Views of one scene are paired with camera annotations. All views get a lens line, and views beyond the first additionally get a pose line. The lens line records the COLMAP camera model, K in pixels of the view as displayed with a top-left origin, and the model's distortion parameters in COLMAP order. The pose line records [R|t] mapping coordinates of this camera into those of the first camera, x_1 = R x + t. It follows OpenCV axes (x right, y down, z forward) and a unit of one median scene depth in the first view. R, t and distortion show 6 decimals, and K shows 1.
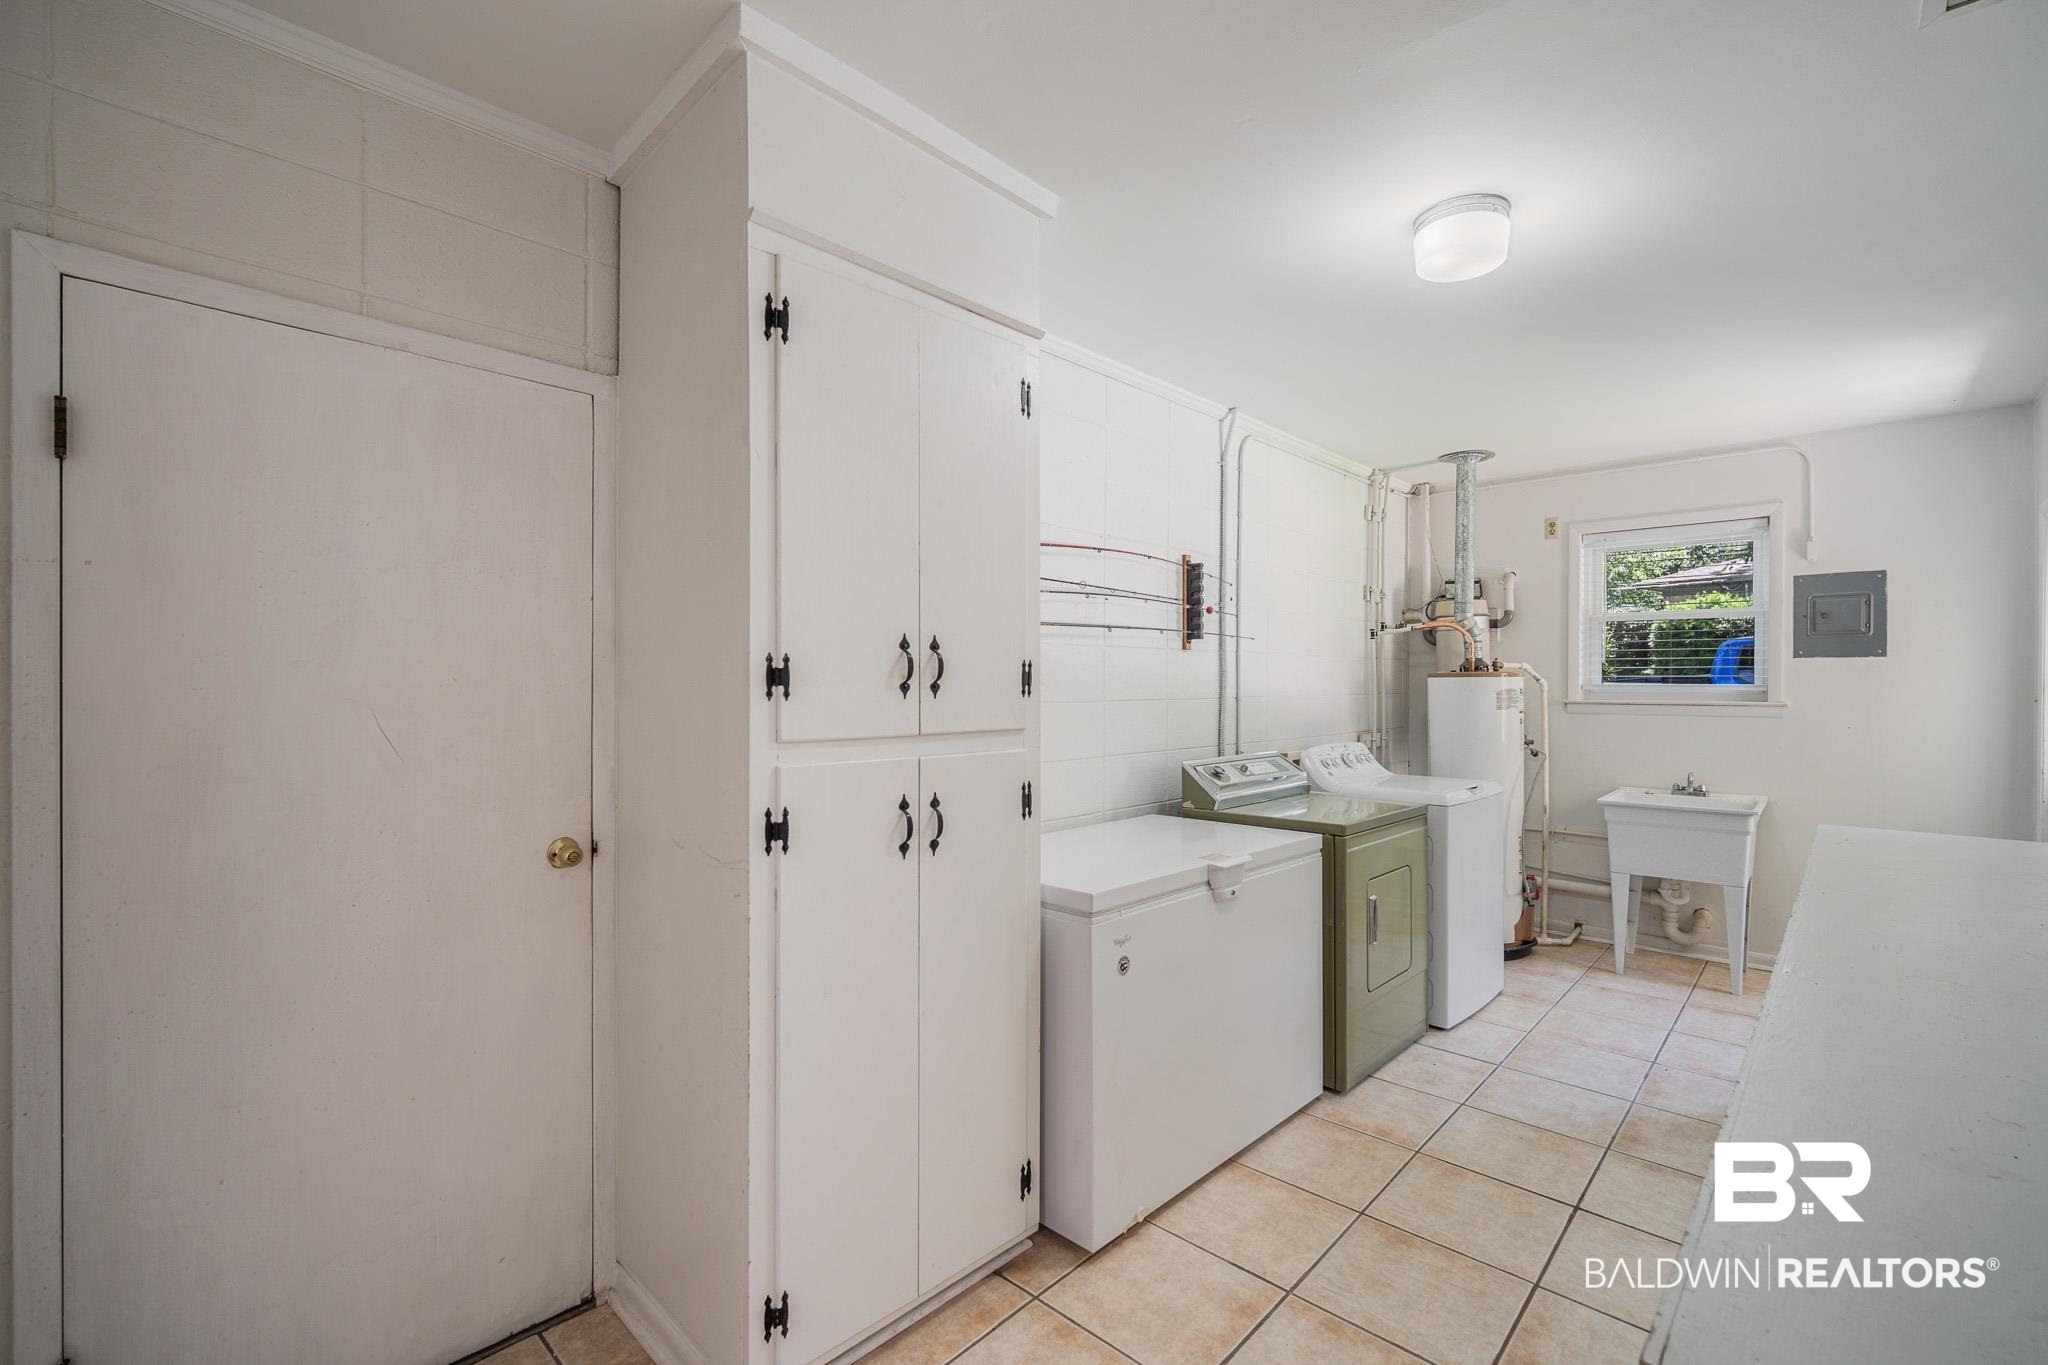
lens RADIAL K [[894.6, 0, 1029.1], [0, 894.6, 681.9], [0, 0, 1]] dist [-0.001259, -0.000059]
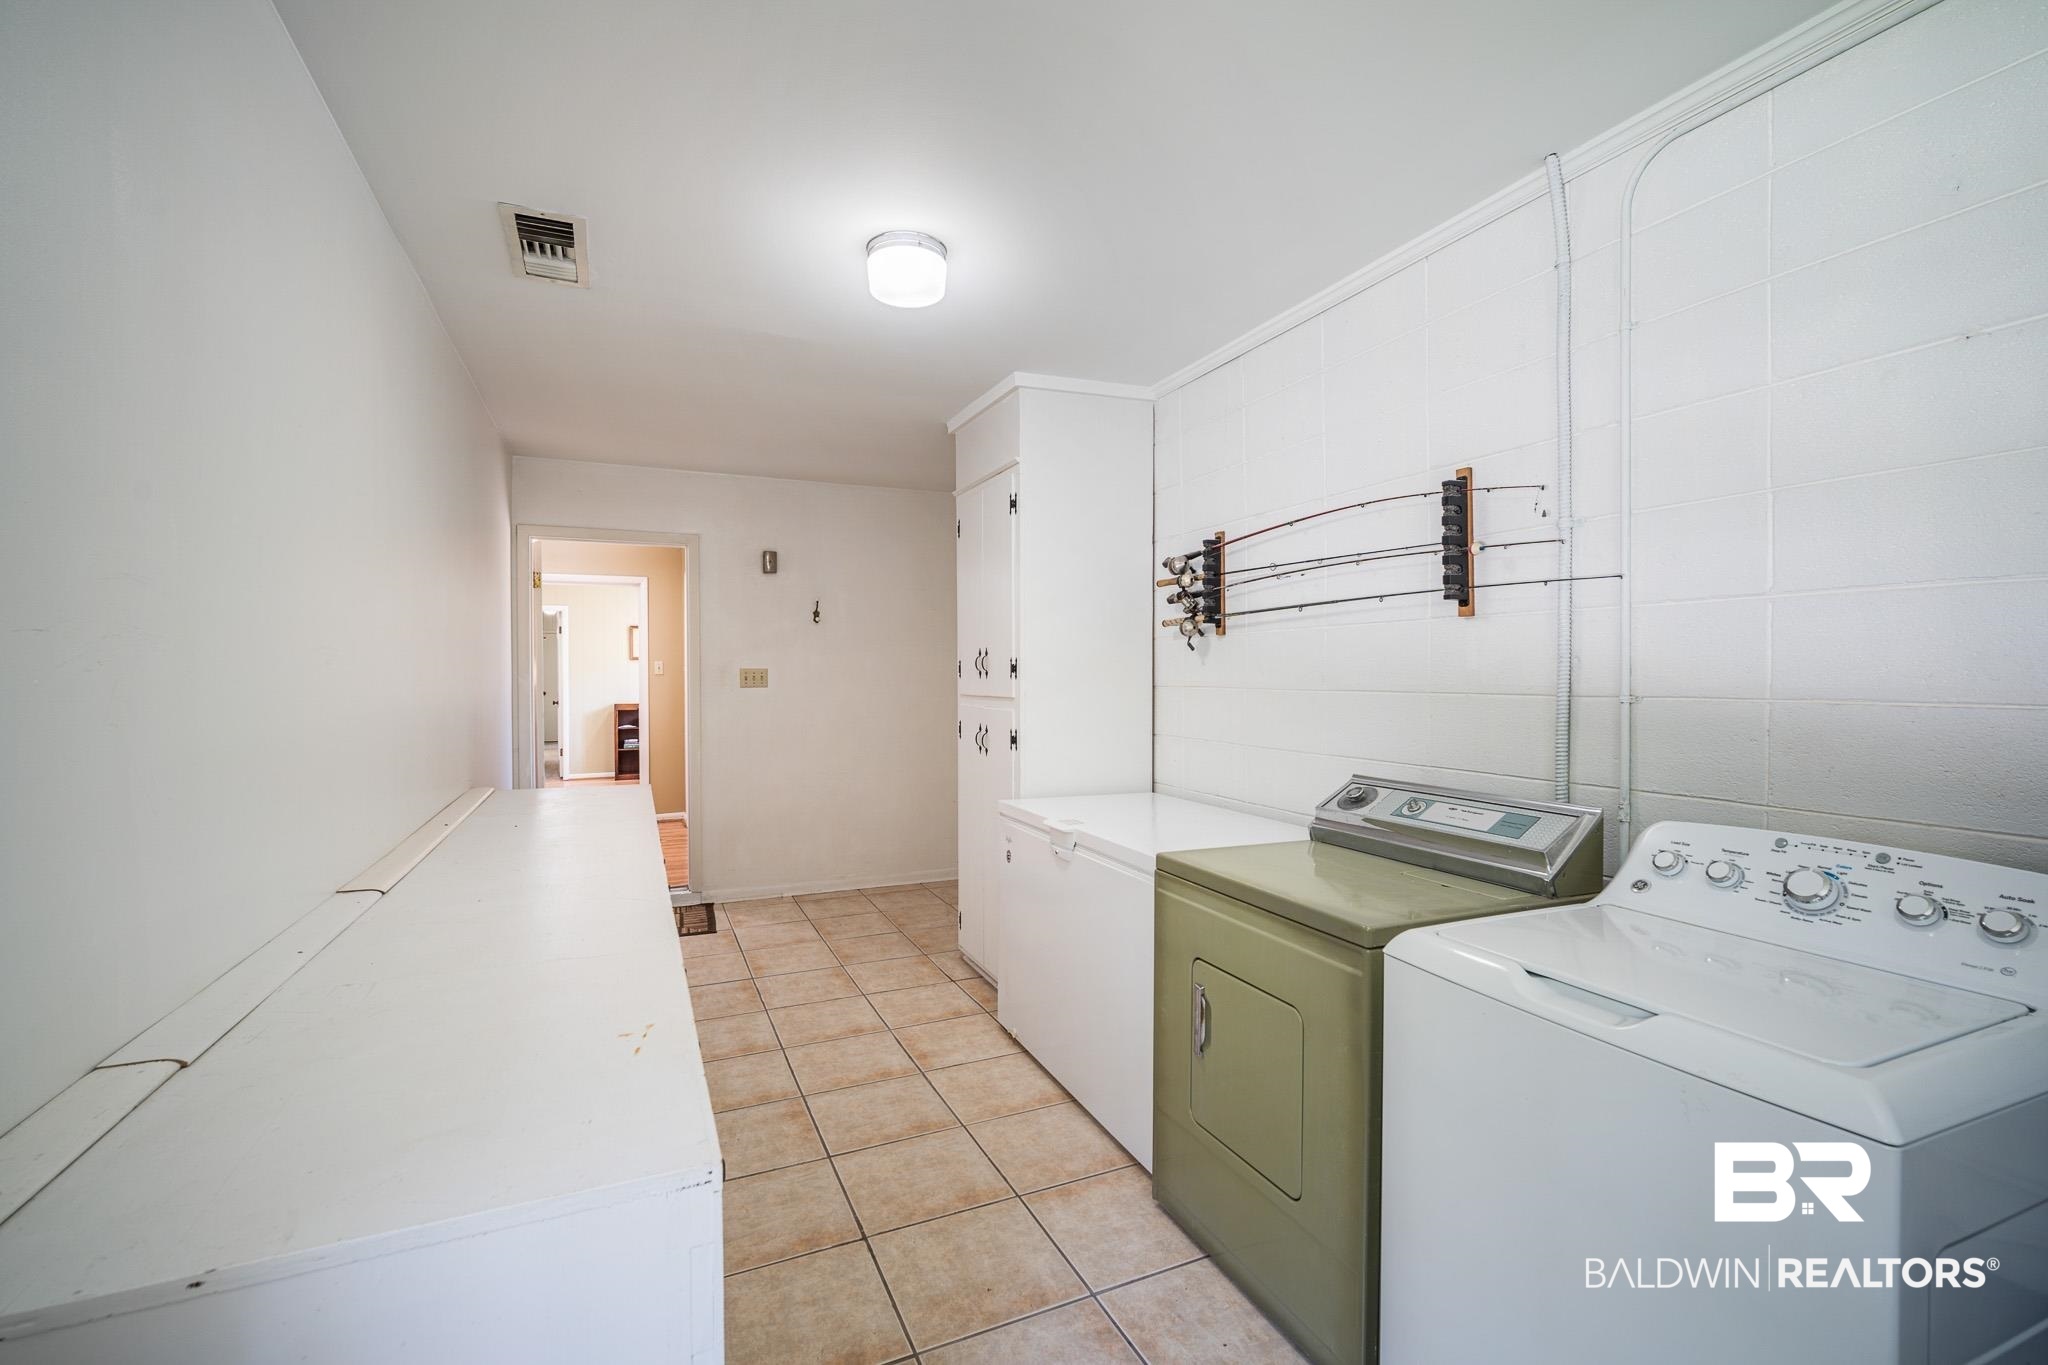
lens RADIAL K [[894.6, 0, 1029.1], [0, 894.6, 681.9], [0, 0, 1]] dist [-0.001259, -0.000059]
pose [[-0.383275, 0.013485, -0.923536, 1.293887], [0.005644, 0.999909, 0.012258, 0.000550], [0.923617, -0.000515, -0.383317, 1.401529]]
